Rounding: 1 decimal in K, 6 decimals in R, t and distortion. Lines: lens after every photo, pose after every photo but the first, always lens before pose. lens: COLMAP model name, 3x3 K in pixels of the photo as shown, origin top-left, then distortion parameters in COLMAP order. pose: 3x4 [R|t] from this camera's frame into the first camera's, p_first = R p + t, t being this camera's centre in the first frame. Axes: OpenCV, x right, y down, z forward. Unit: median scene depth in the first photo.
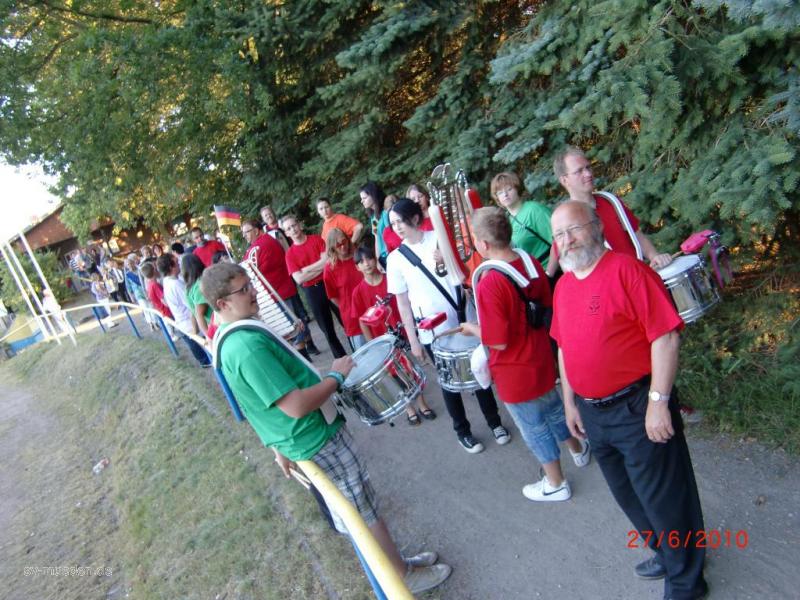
lens RADIAL K [[629.1, 0, 400.0], [0, 629.1, 300.0], [0, 0, 1]] dist [-0.115644, 0.102710]
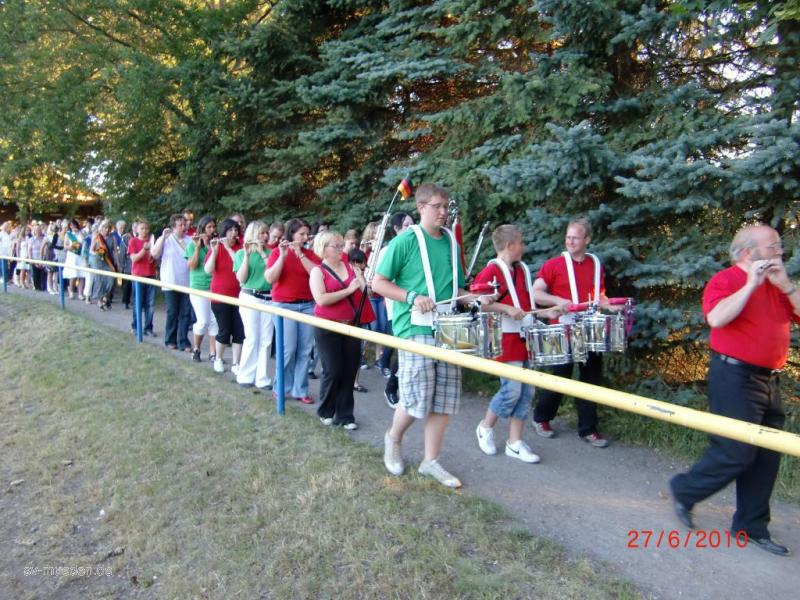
lens RADIAL K [[629.1, 0, 400.0], [0, 629.1, 300.0], [0, 0, 1]] dist [-0.115644, 0.102710]
pose [[0.915399, 0.324418, 0.238323, -0.103930], [-0.277105, 0.937272, -0.211503, 0.281964], [-0.291989, 0.127570, 0.947876, -0.560399]]
